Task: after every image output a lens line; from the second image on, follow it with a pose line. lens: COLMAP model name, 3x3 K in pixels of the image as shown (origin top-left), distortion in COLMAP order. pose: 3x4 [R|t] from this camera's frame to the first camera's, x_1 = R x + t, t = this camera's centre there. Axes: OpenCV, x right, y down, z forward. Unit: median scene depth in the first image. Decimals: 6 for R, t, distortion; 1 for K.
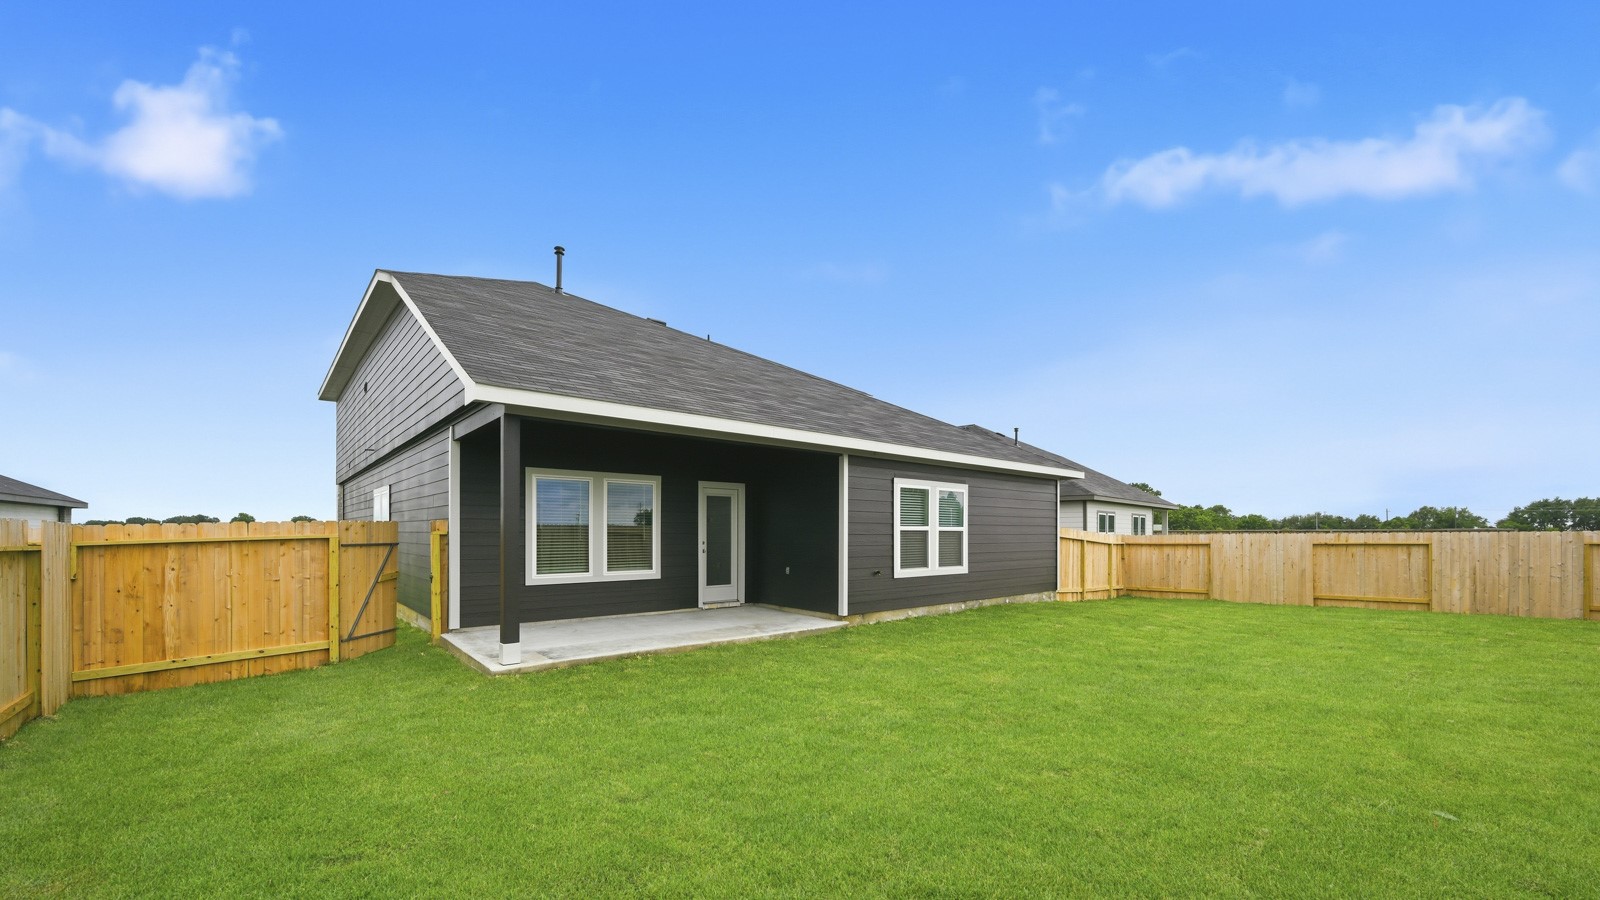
lens RADIAL K [[627.9, 0, 793.3], [0, 627.9, 534.9], [0, 0, 1]] dist [0.000898, 0.000134]
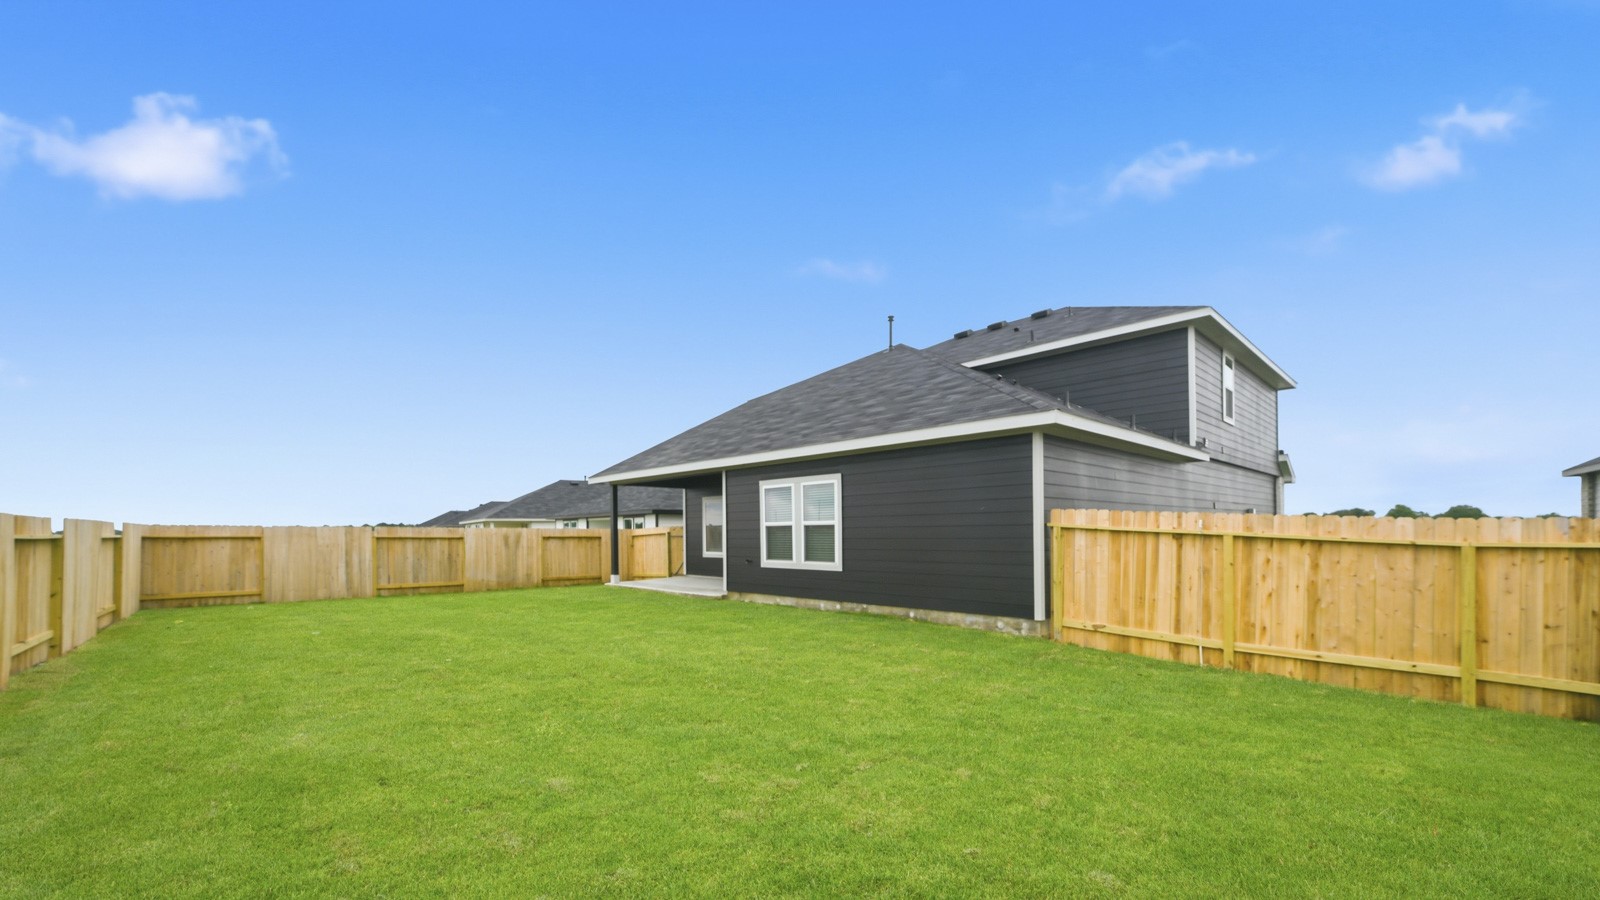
lens RADIAL K [[627.9, 0, 793.3], [0, 627.9, 534.9], [0, 0, 1]] dist [0.000898, 0.000134]
pose [[0.059864, 0.001500, -0.998205, 1.340730], [0.009890, 0.999949, 0.002096, 0.006994], [0.998158, -0.009998, 0.059846, 0.994640]]
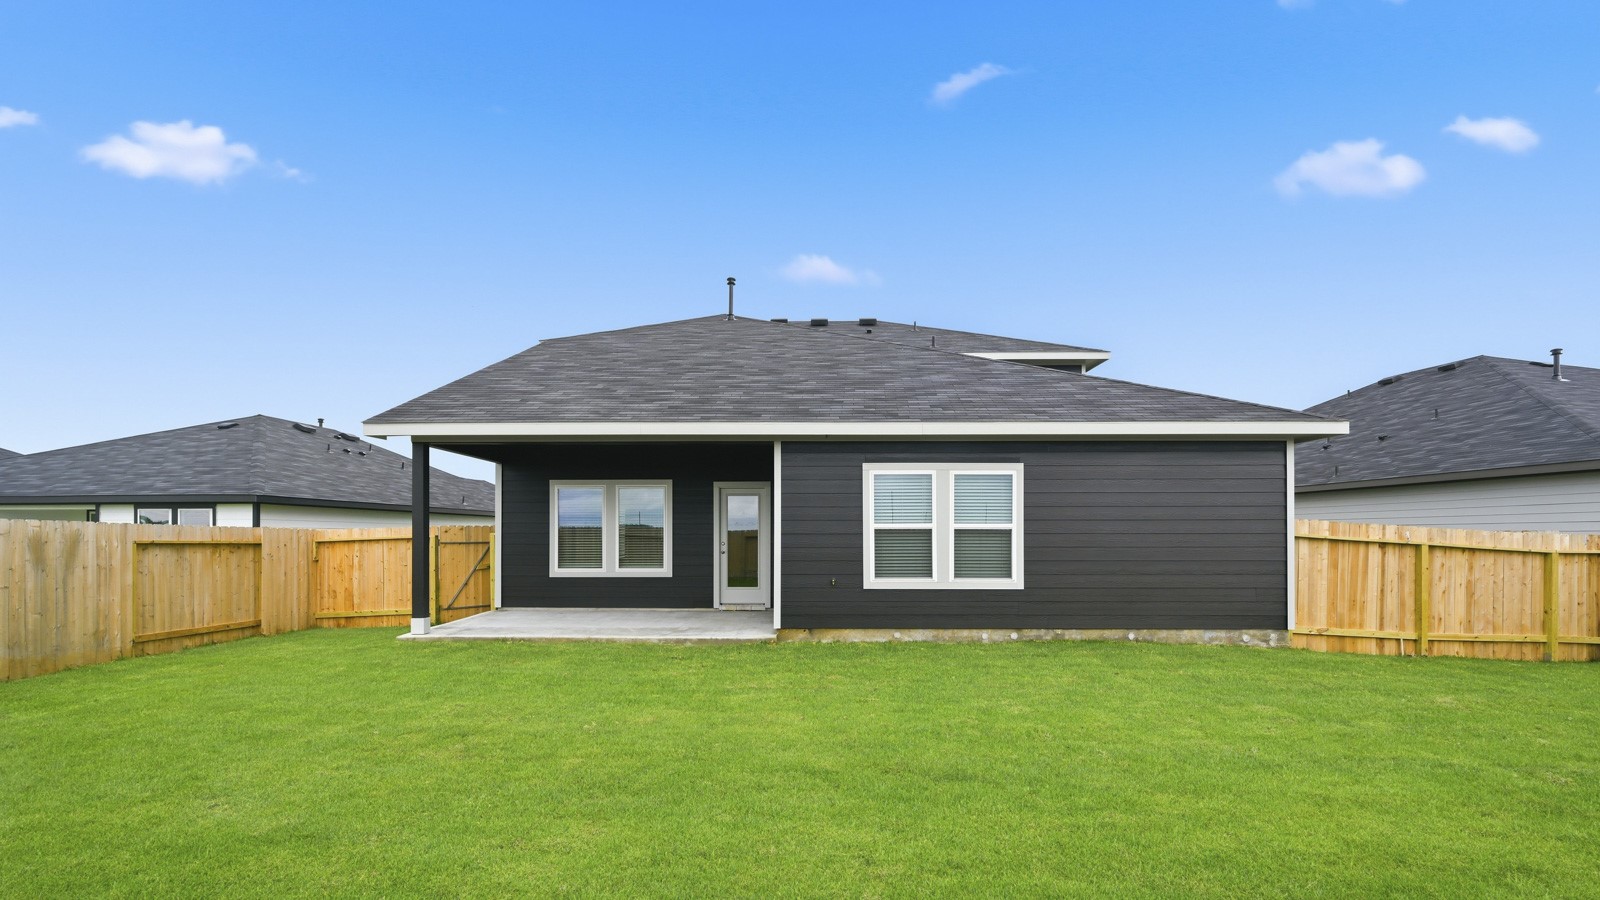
lens RADIAL K [[627.9, 0, 793.3], [0, 627.9, 534.9], [0, 0, 1]] dist [0.000898, 0.000134]
pose [[0.742324, -0.002767, -0.670035, 0.633006], [0.001290, 0.999996, -0.002700, 0.002270], [0.670039, 0.001140, 0.742325, 0.347702]]
